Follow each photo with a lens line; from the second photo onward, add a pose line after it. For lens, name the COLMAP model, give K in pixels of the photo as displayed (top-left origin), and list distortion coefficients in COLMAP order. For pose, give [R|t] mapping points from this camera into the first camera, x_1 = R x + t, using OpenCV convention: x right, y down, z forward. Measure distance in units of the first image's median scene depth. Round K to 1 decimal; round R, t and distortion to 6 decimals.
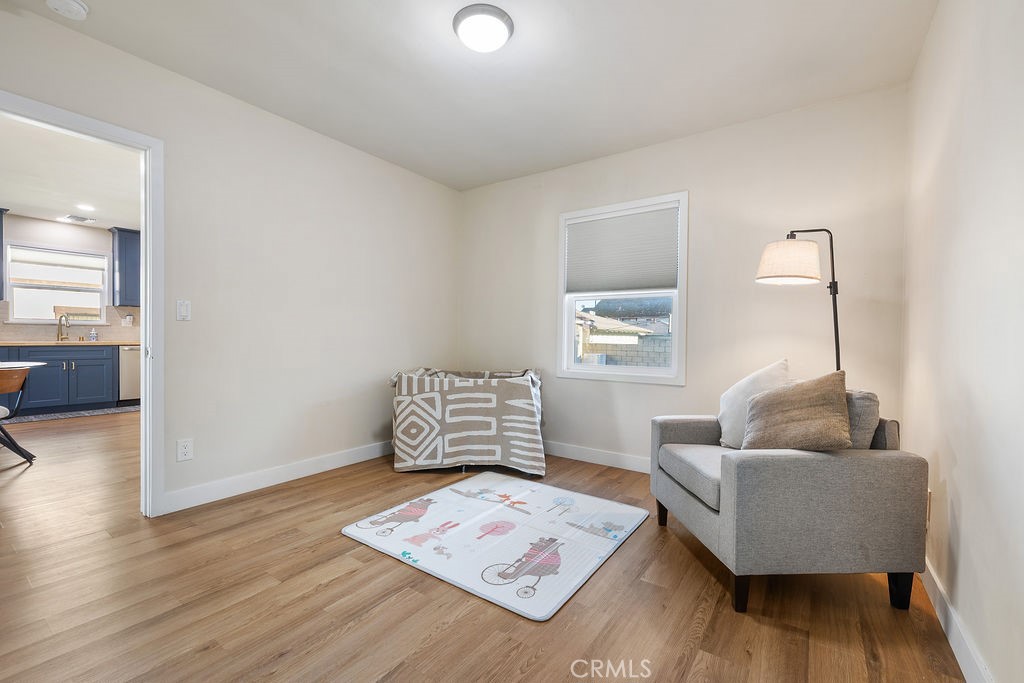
lens RADIAL K [[433.2, 0, 512.8], [0, 433.2, 344.6], [0, 0, 1]] dist [-0.001182, -0.000015]
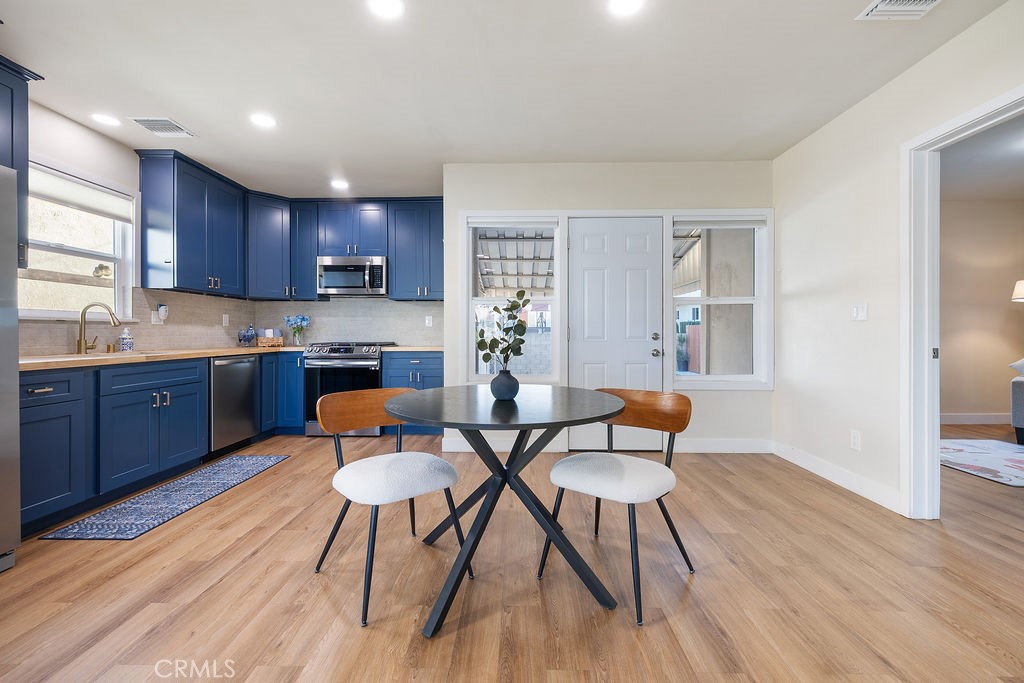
lens RADIAL K [[433.2, 0, 505.4], [0, 433.2, 336.1], [0, 0, 1]] dist [-0.001182, -0.000015]
pose [[0.831182, -0.016807, 0.555746, -0.919672], [0.021535, 0.999766, -0.001972, -0.017869], [-0.555583, 0.013607, 0.831350, 0.302986]]
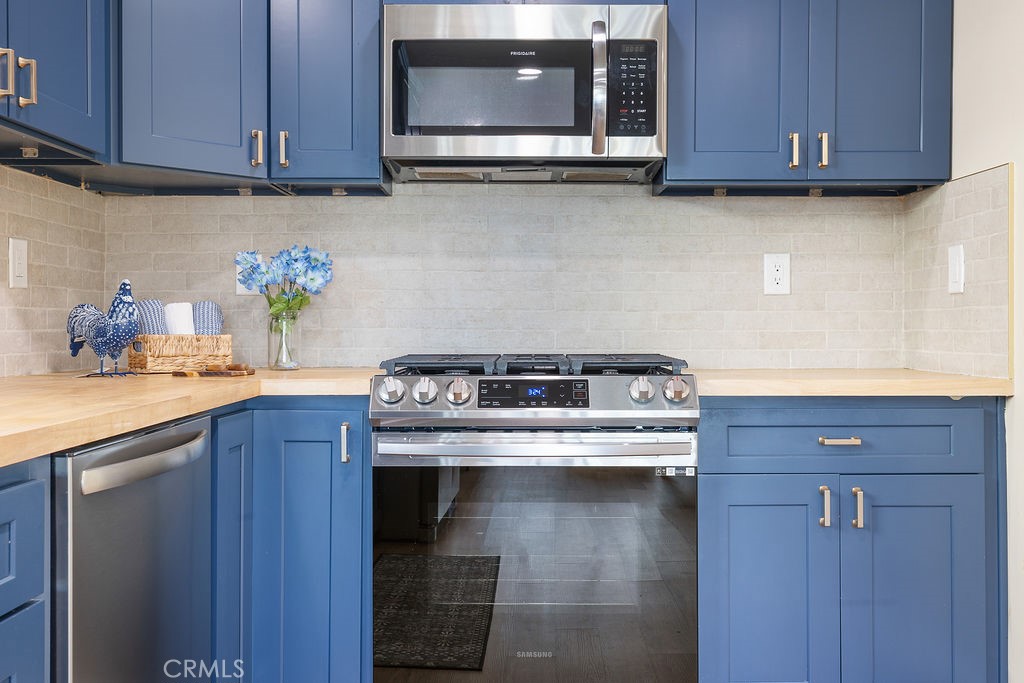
lens RADIAL K [[978.7, 0, 485.5], [0, 978.7, 331.3], [0, 0, 1]] dist [0.002890, 0.000000]
pose [[0.830530, -0.016749, 0.556722, -0.972380], [0.019938, 0.999801, 0.000335, -0.025868], [-0.556617, 0.010821, 0.830699, 0.766747]]
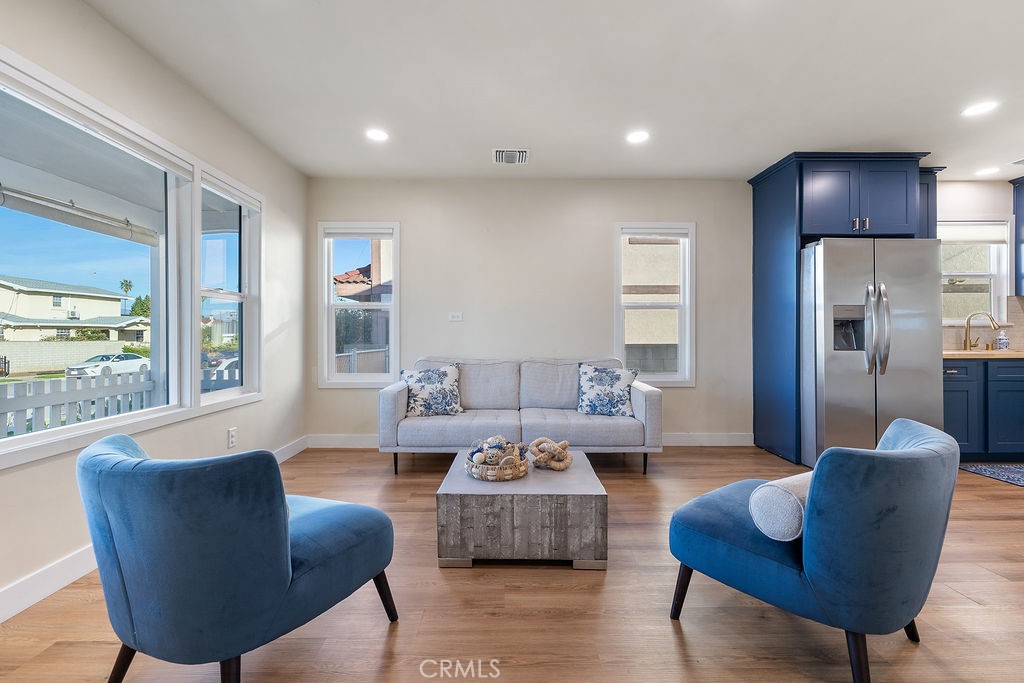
lens RADIAL K [[433.2, 0, 512.2], [0, 433.2, 333.4], [0, 0, 1]] dist [-0.001182, -0.000015]
pose [[0.592464, -0.020662, -0.805332, -0.924362], [-0.004160, 0.999579, -0.028705, -0.012495], [0.805586, 0.020357, 0.592128, 0.004316]]
